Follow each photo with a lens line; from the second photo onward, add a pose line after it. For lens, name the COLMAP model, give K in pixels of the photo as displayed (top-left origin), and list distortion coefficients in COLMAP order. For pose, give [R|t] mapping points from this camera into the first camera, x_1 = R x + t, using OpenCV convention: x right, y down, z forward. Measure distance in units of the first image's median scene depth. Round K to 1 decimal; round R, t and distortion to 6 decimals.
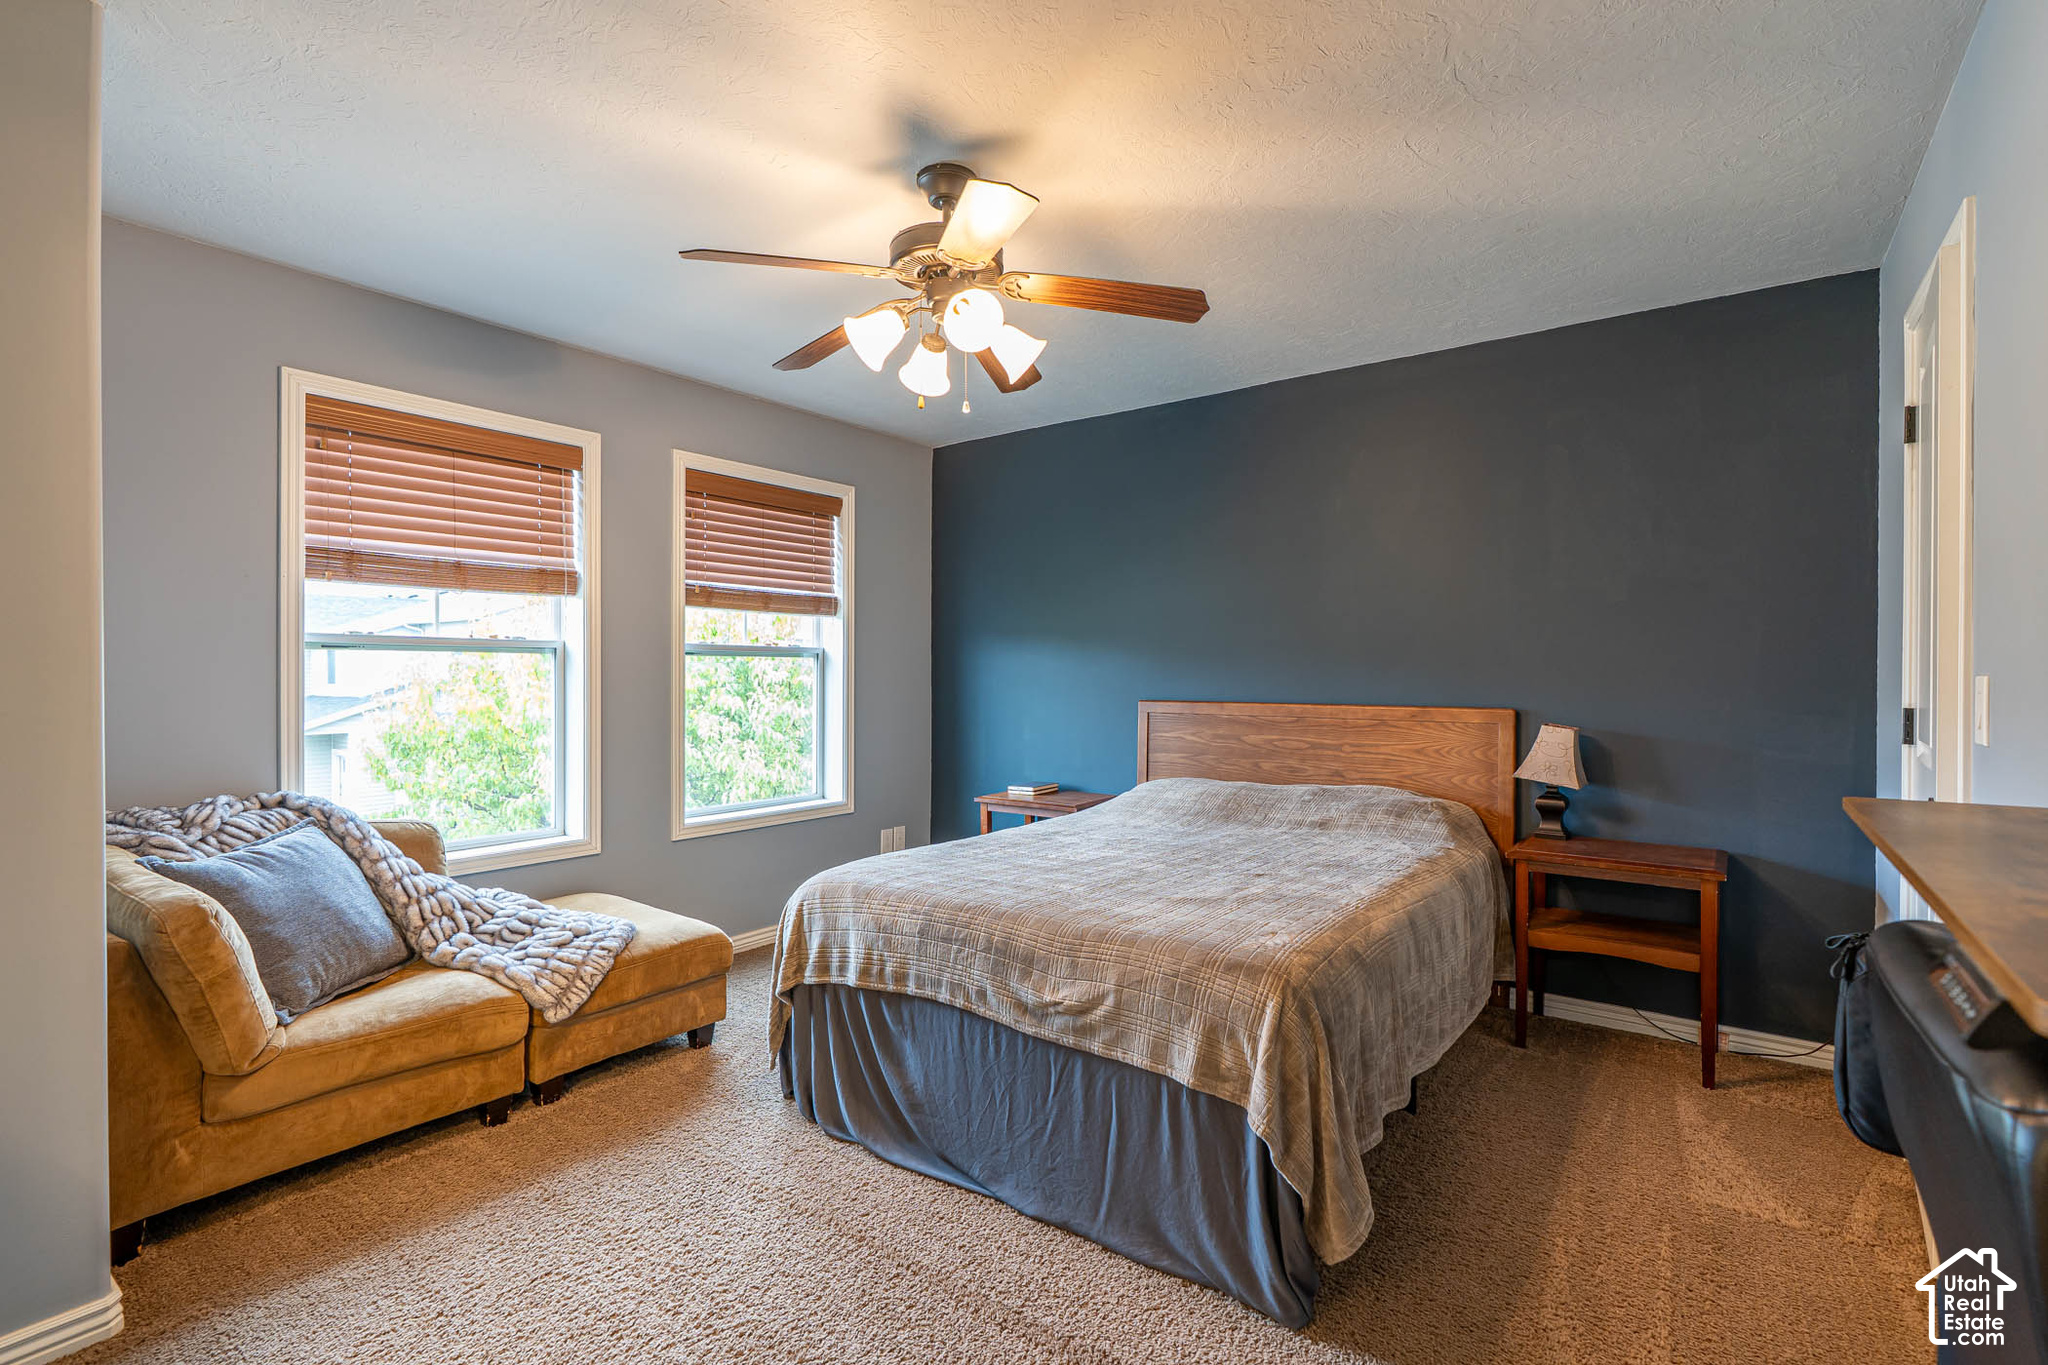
lens RADIAL K [[937.9, 0, 1024.8], [0, 937.9, 679.1], [0, 0, 1]] dist [-0.009470, 0.004580]
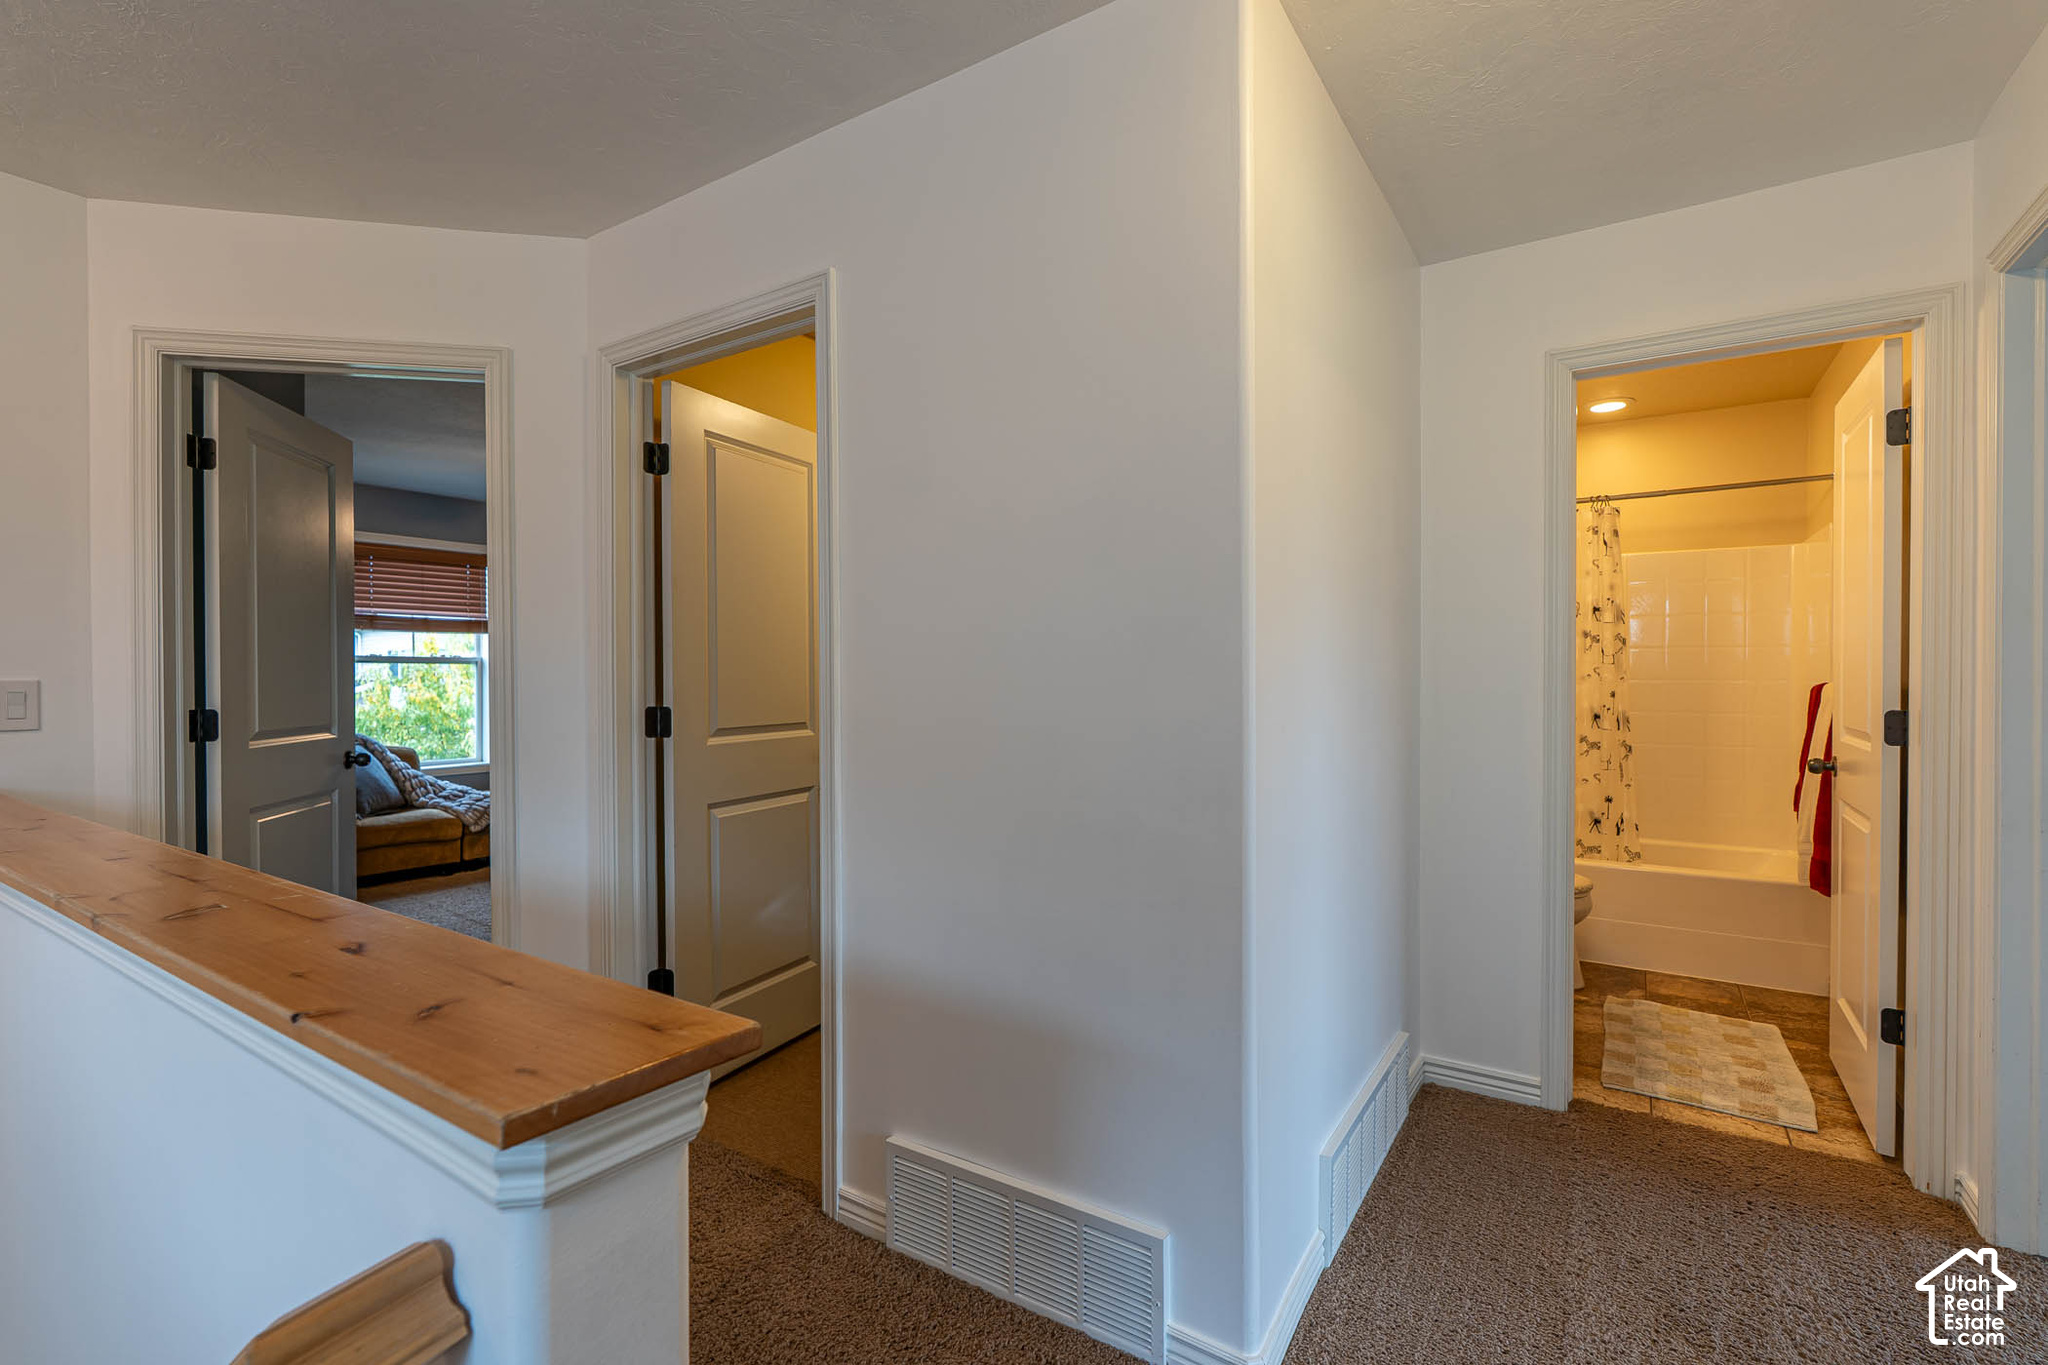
lens RADIAL K [[937.9, 0, 1024.8], [0, 937.9, 679.1], [0, 0, 1]] dist [-0.009470, 0.004580]
pose [[0.998439, -0.000087, 0.055861, 0.661686], [0.000123, 1.000000, -0.000626, 0.005394], [-0.055861, 0.000632, 0.998438, -1.259495]]
